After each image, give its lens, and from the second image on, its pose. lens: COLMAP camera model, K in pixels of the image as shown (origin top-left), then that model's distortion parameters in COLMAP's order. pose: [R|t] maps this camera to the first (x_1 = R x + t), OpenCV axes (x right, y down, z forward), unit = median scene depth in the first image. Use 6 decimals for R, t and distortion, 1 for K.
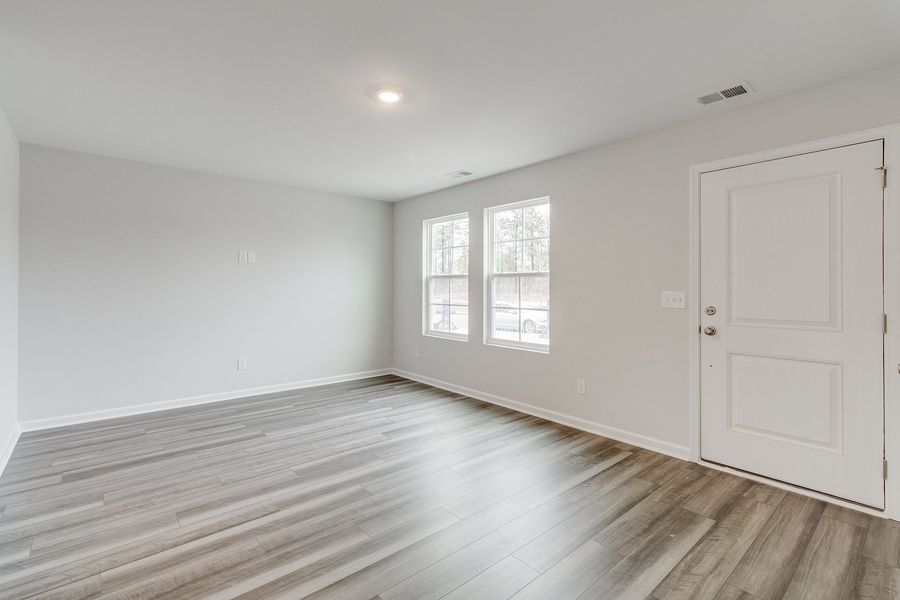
lens RADIAL K [[413.4, 0, 470.3], [0, 413.4, 286.7], [0, 0, 1]] dist [0.002711, -0.000297]
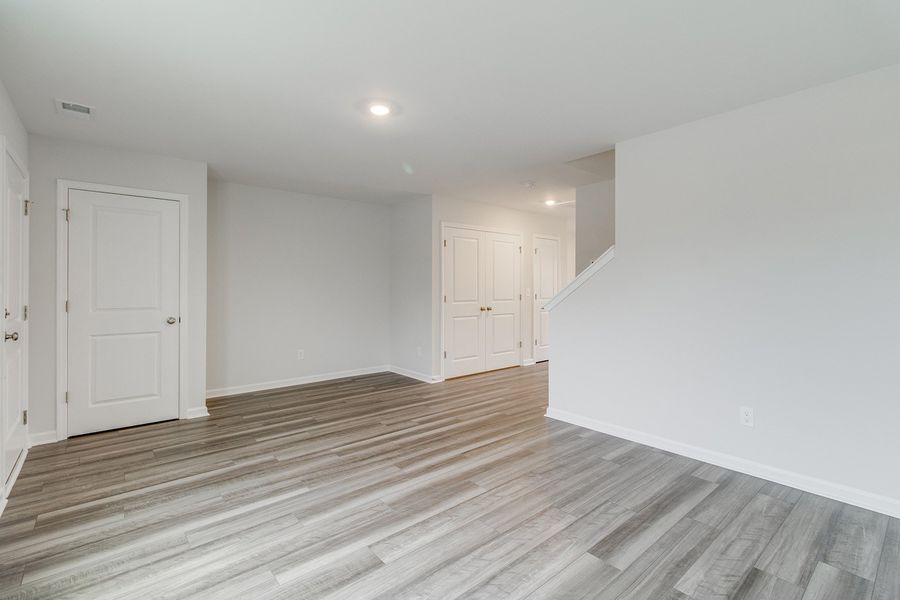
lens RADIAL K [[413.4, 0, 470.3], [0, 413.4, 286.7], [0, 0, 1]] dist [0.002711, -0.000297]
pose [[-0.999920, -0.003278, 0.012184, -0.396888], [-0.003370, 0.999966, -0.007509, 0.004840], [-0.012159, -0.007550, -0.999898, 1.839810]]
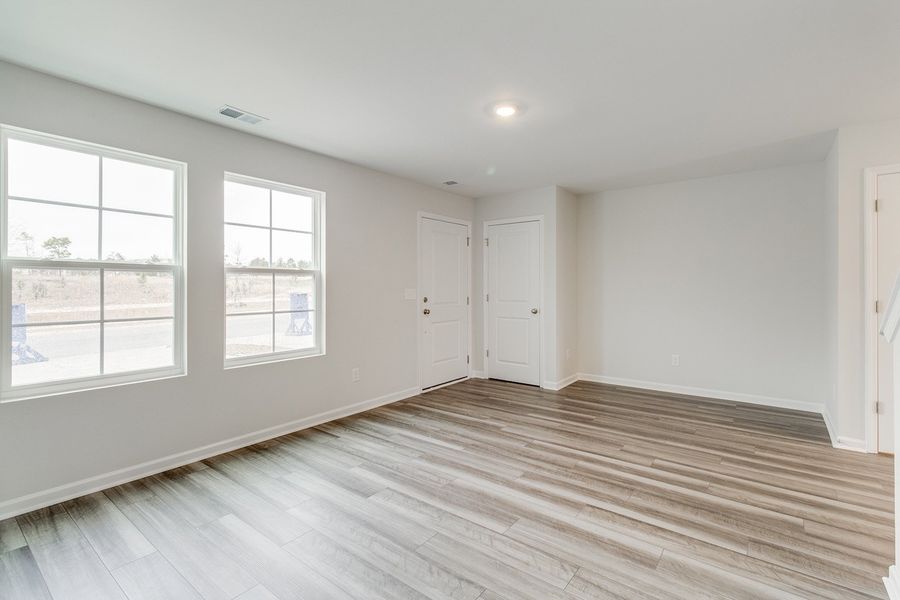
lens RADIAL K [[415.9, 0, 450.7], [0, 415.9, 286.2], [0, 0, 1]] dist [0.001122, 0.000207]
pose [[-0.169769, 0.000263, 0.985484, -1.108534], [-0.001992, 0.999998, -0.000610, 0.002972], [-0.985482, -0.002066, -0.169768, 1.179179]]
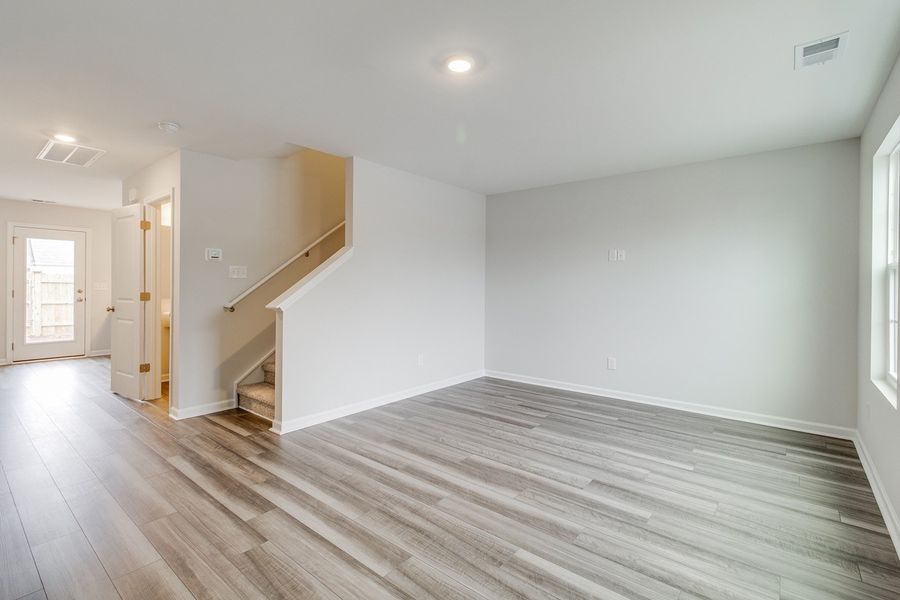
lens RADIAL K [[420.6, 0, 454.1], [0, 420.6, 285.0], [0, 0, 1]] dist [0.005321, 0.000343]
pose [[0.151192, -0.001232, -0.988504, 0.600728], [-0.003577, 0.999992, -0.001793, 0.006255], [0.988498, 0.003807, 0.151187, 0.763297]]
